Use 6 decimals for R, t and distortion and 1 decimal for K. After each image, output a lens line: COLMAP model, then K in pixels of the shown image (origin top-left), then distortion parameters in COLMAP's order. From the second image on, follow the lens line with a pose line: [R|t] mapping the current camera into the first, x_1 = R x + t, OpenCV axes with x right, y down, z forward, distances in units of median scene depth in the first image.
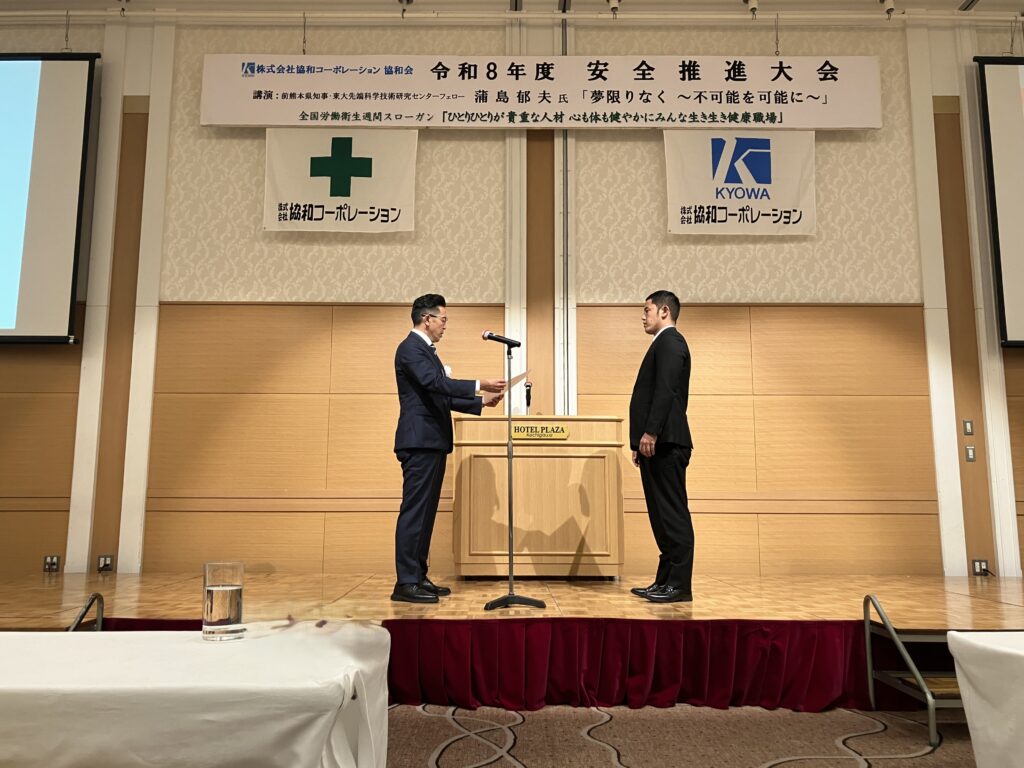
lens RADIAL K [[1099.1, 0, 485.3], [0, 1099.1, 361.0], [0, 0, 1]] dist [0.005588, -0.022689]
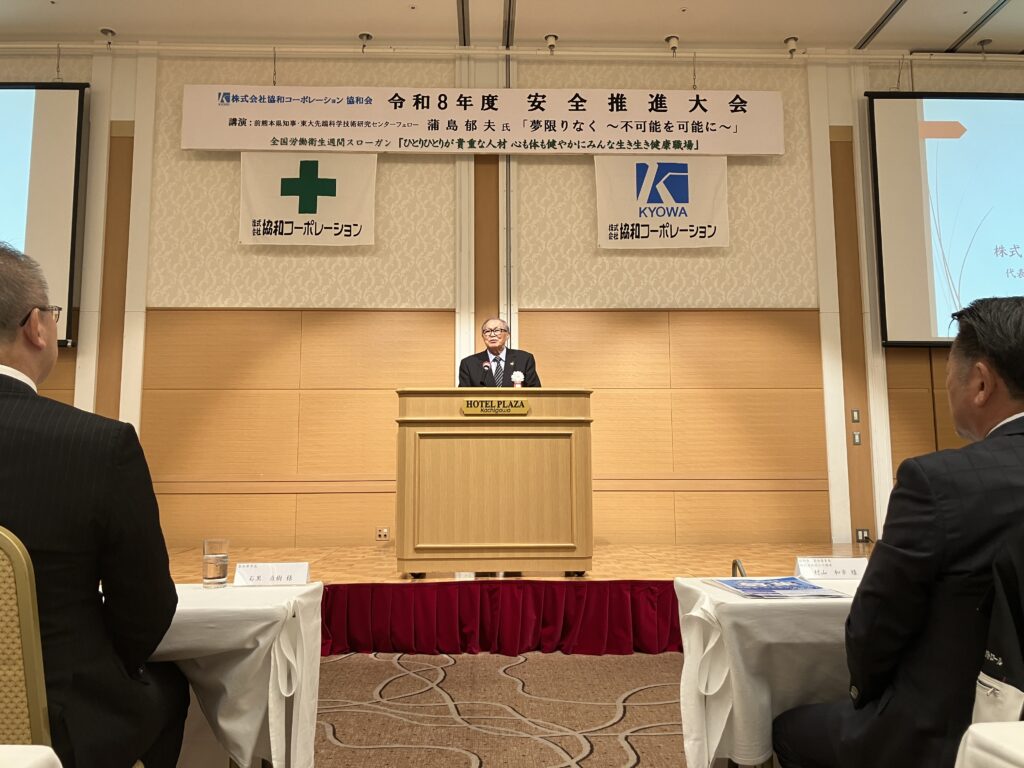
lens RADIAL K [[1099.1, 0, 510.8], [0, 1099.1, 366.0], [0, 0, 1]] dist [0.005588, -0.022689]
pose [[0.999052, -0.004003, 0.043351, 0.025851], [0.002632, 0.999496, 0.031641, -0.028937], [-0.043456, -0.031497, 0.998559, -0.136301]]
